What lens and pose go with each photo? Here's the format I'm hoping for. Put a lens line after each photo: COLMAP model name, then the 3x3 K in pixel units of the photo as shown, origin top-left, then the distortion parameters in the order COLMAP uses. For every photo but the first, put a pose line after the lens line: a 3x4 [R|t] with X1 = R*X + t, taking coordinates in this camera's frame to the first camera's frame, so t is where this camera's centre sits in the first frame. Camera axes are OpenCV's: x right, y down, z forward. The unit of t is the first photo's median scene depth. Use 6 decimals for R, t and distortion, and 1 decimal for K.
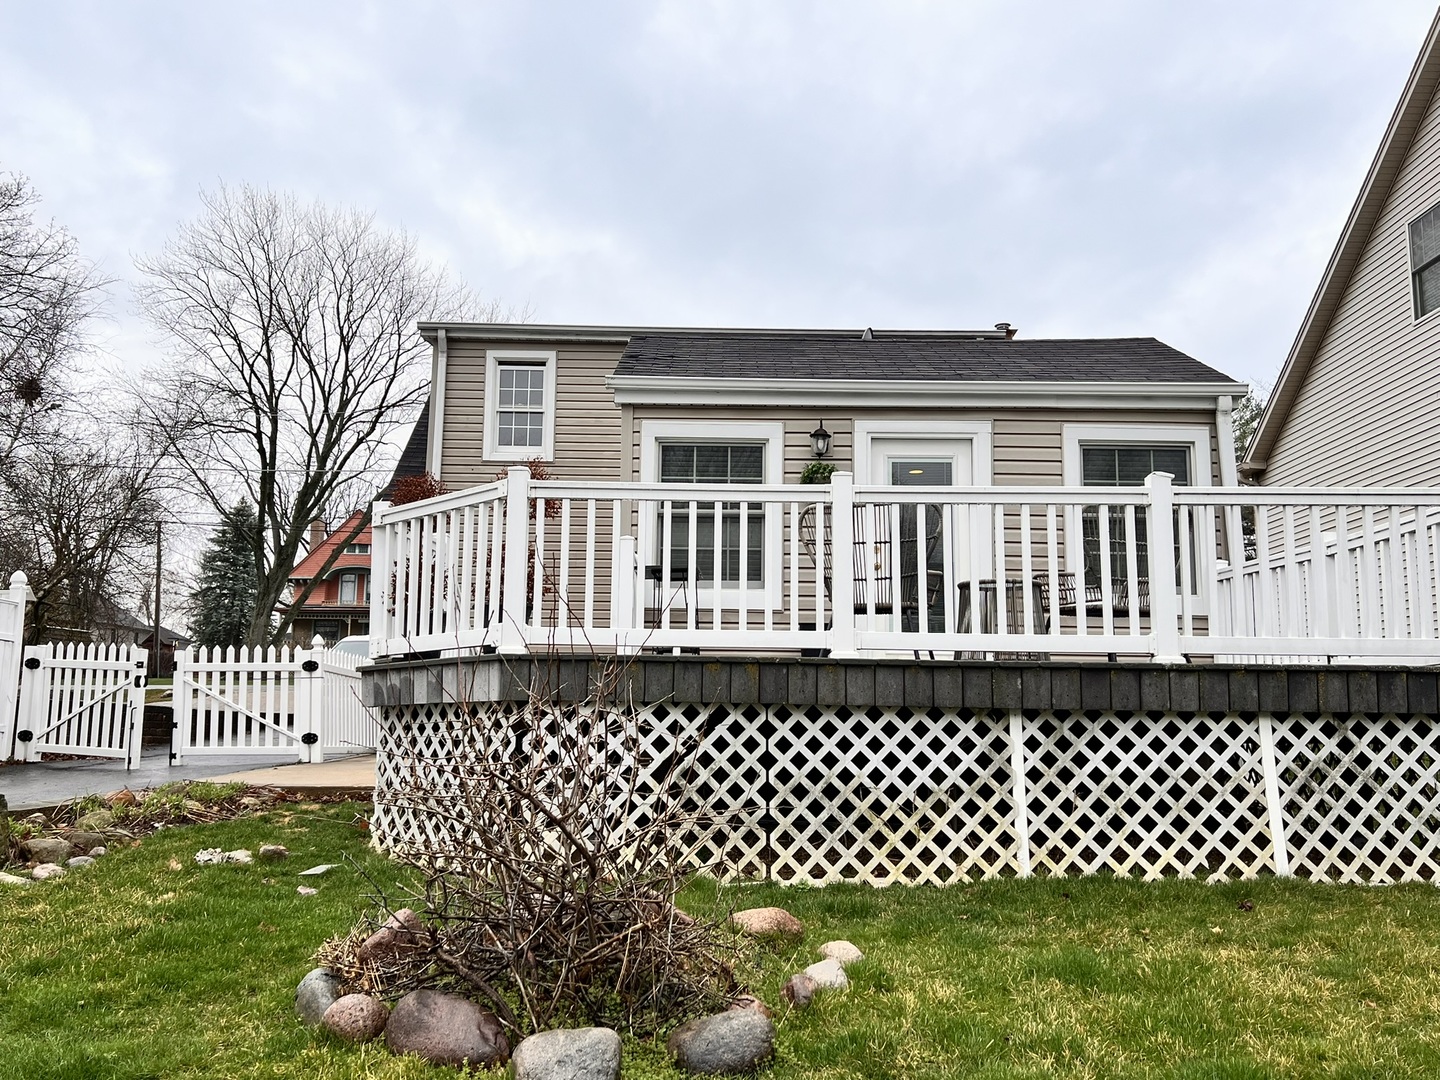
lens RADIAL K [[1217.2, 0, 714.5], [0, 1217.2, 538.8], [0, 0, 1]] dist [0.057800, -0.034285]
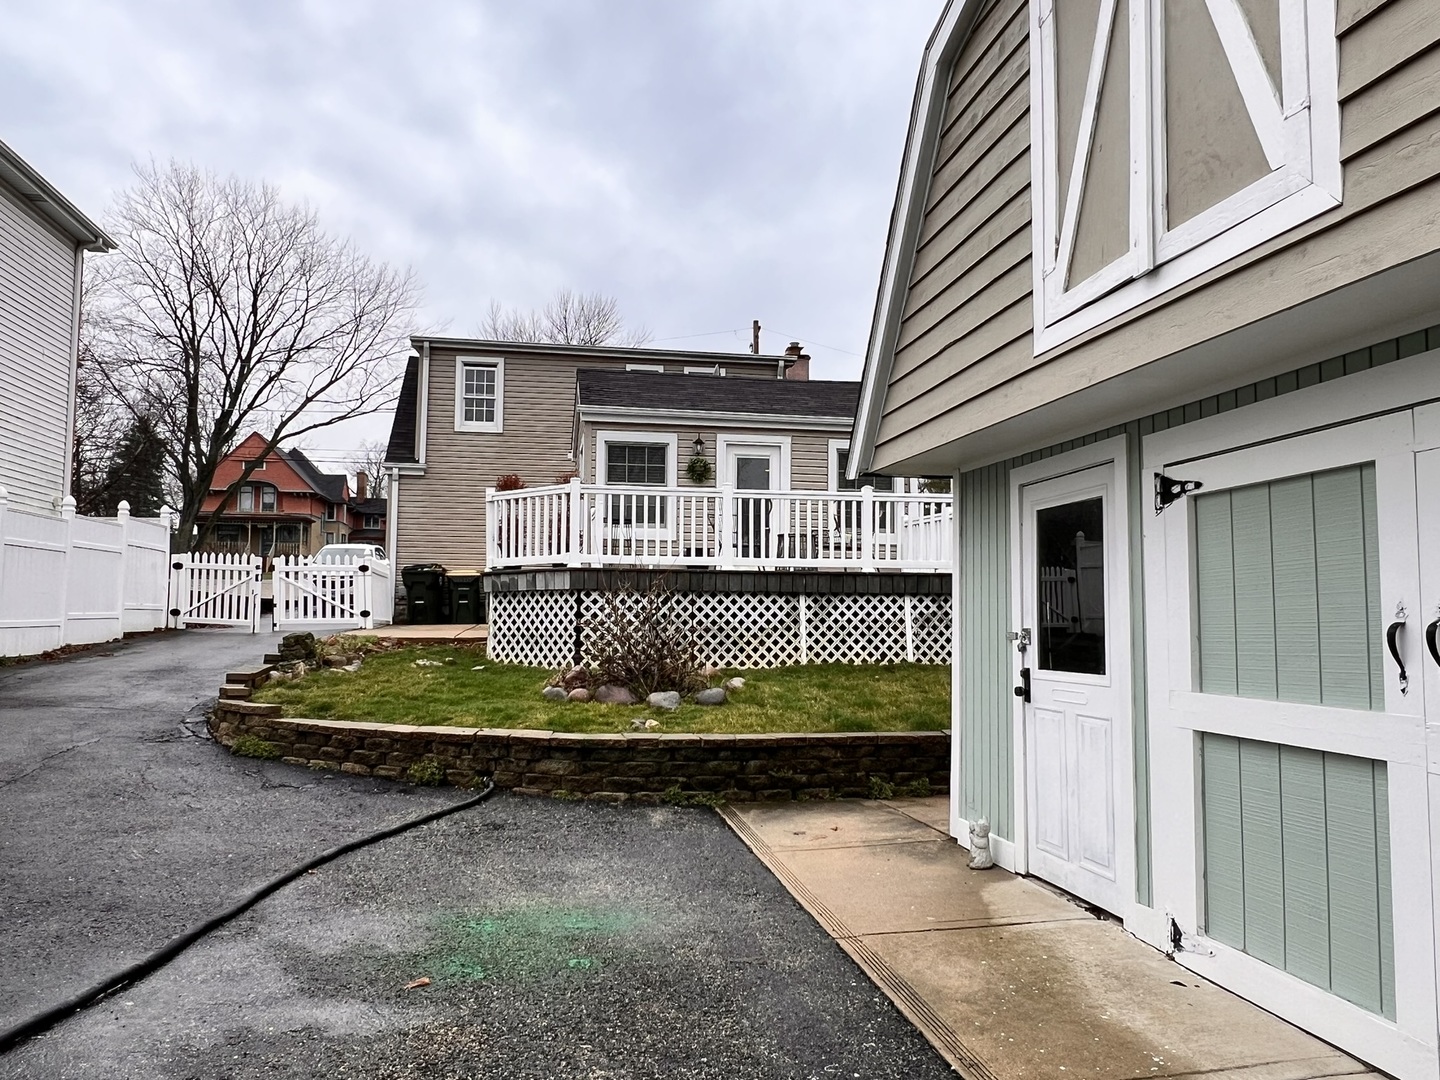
lens RADIAL K [[1039.3, 0, 725.9], [0, 1039.3, 543.1], [0, 0, 1]] dist [-0.010529, -0.005906]
pose [[0.984756, 0.006920, 0.173804, -0.216195], [-0.021377, 0.996448, 0.081449, -0.099604], [-0.172623, -0.083923, 0.981406, -0.810380]]
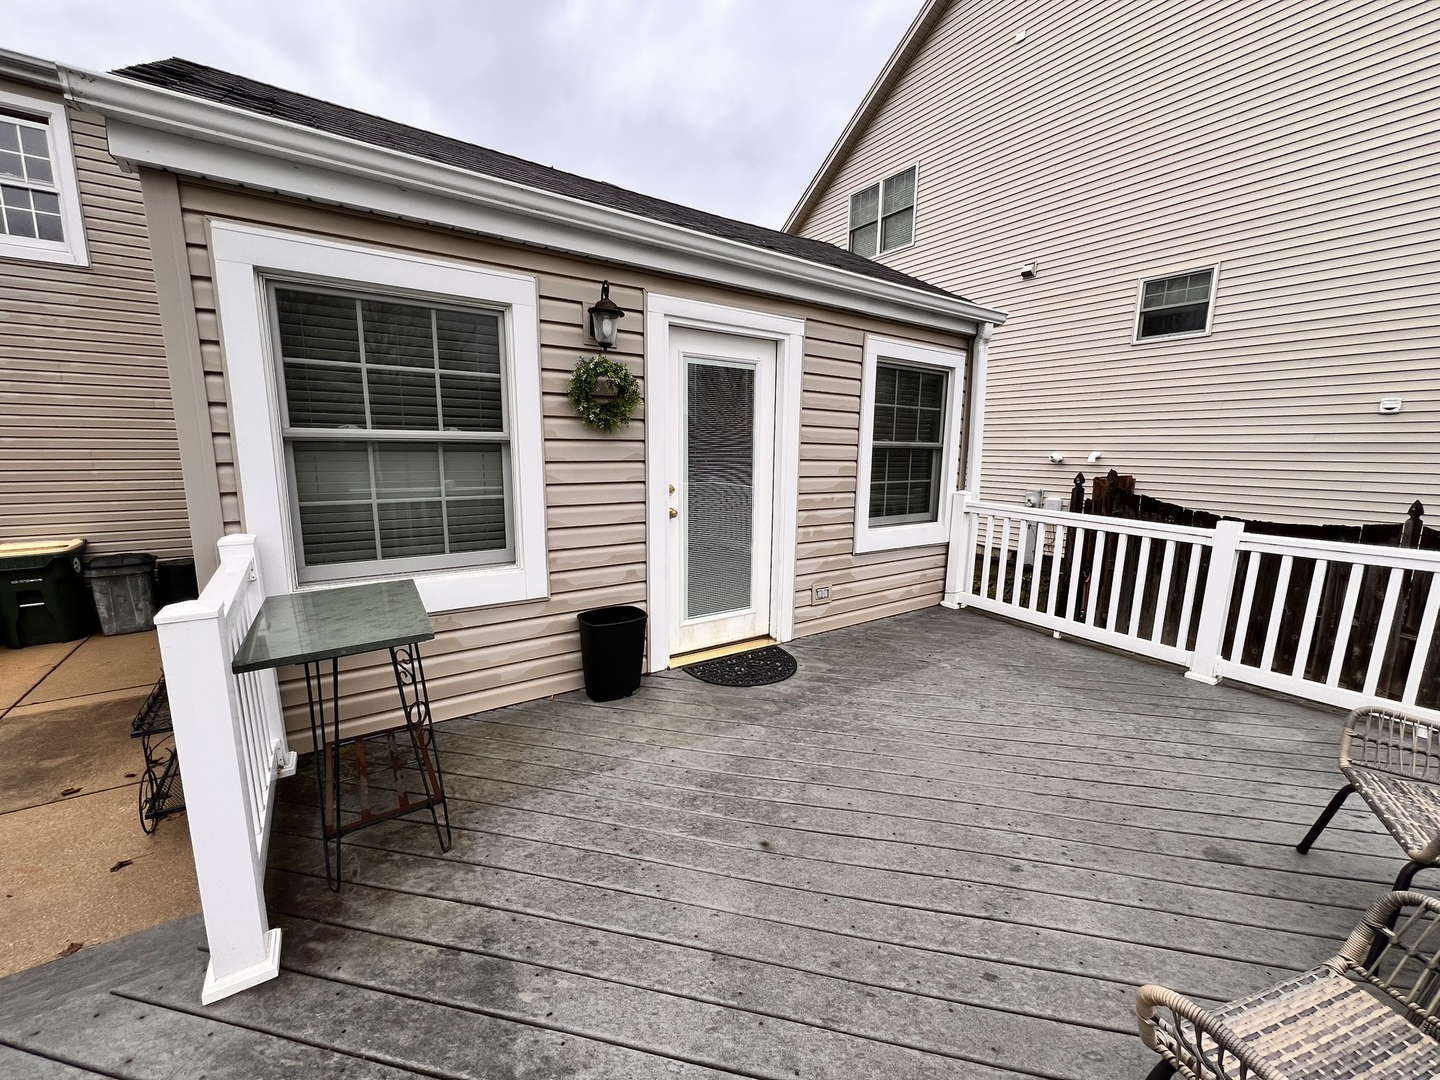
lens RADIAL K [[574.1, 0, 718.9], [0, 574.1, 541.6], [0, 0, 1]] dist [-0.003888, 0.000651]
pose [[0.822890, -0.094422, 0.560300, -0.056220], [-0.090559, 0.951697, 0.293381, -0.102920], [-0.560937, -0.292161, 0.774591, 1.133968]]
